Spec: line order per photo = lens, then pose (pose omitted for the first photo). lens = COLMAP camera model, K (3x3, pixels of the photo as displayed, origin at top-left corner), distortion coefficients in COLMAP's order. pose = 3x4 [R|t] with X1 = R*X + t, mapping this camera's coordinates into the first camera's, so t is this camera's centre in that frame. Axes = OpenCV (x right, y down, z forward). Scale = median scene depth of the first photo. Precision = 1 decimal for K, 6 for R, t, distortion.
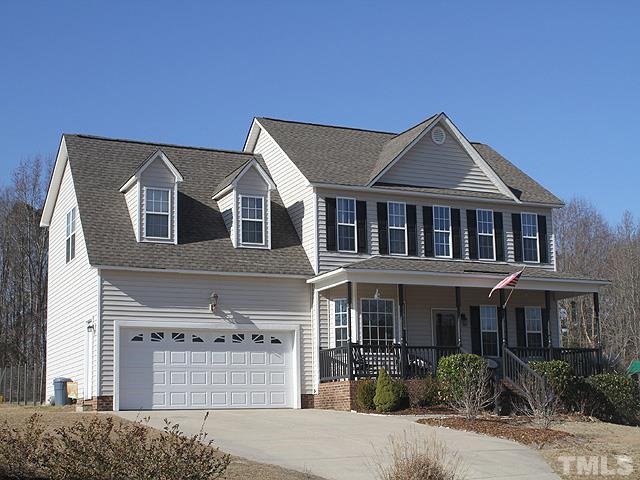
lens RADIAL K [[986.1, 0, 320.0], [0, 986.1, 240.0], [0, 0, 1]] dist [-0.082182, -0.006570]
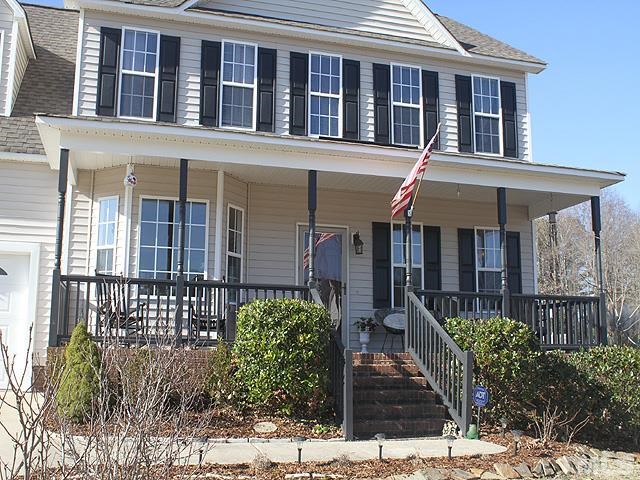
lens RADIAL K [[671.1, 0, 318.0], [0, 671.1, 260.0], [0, 0, 1]] dist [-0.077646, 0.002019]
pose [[0.988672, 0.008307, -0.149863, 0.191381], [-0.001797, 0.999051, 0.043521, 0.076920], [0.150082, -0.042759, 0.987748, 0.633894]]
